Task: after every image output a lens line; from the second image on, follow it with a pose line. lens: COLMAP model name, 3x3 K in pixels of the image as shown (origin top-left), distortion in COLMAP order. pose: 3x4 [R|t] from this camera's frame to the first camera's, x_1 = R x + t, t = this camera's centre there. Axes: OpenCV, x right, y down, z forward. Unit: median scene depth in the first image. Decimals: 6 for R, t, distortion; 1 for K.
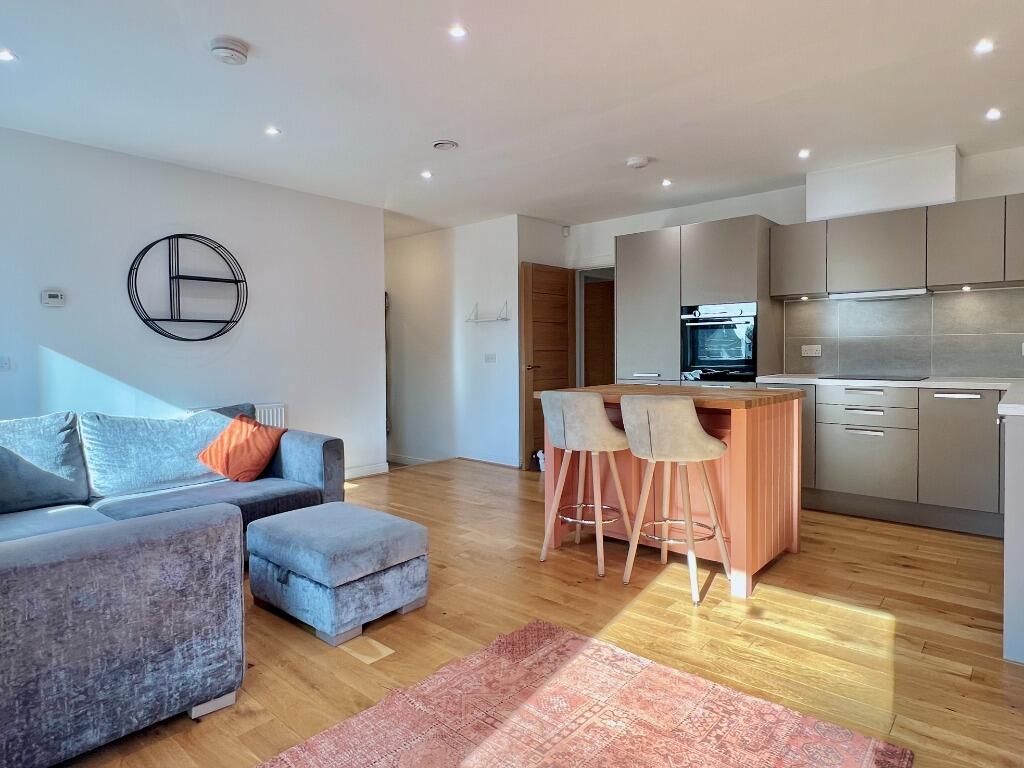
lens RADIAL K [[608.7, 0, 503.9], [0, 608.7, 366.5], [0, 0, 1]] dist [0.002932, -0.003485]
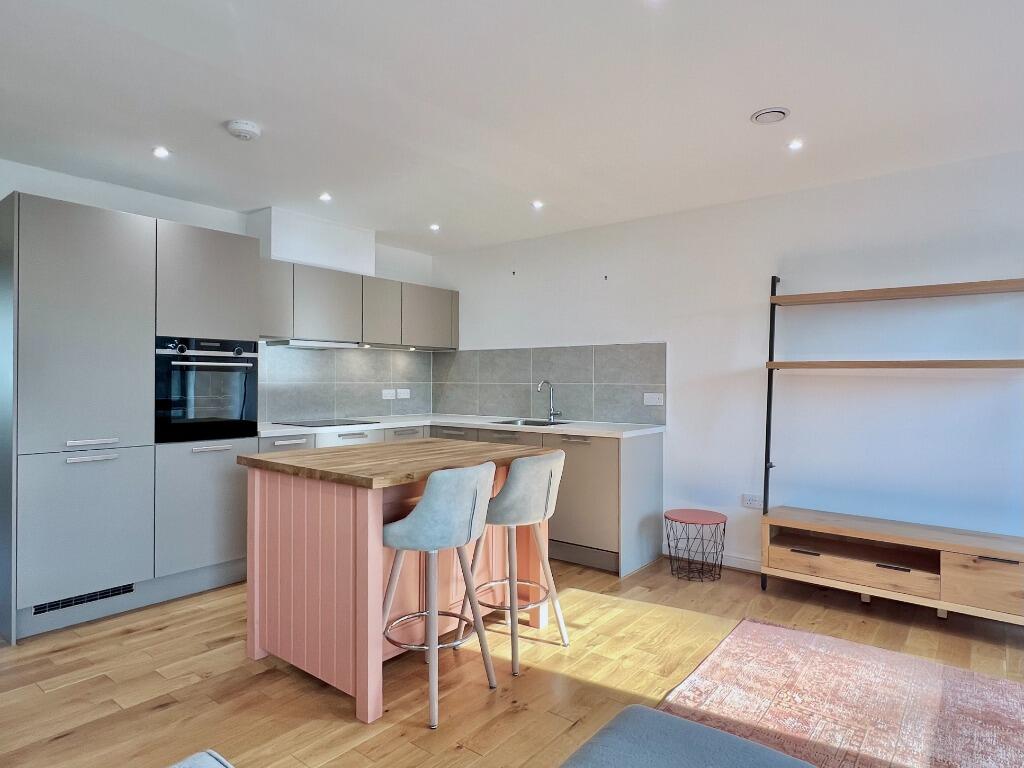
lens RADIAL K [[608.7, 0, 515.5], [0, 608.7, 383.0], [0, 0, 1]] dist [0.002932, -0.003485]
pose [[-0.052315, 0.004785, 0.998619, -0.463439], [0.020806, 0.999777, -0.003701, -0.039482], [-0.998414, 0.020584, -0.052402, 0.709379]]
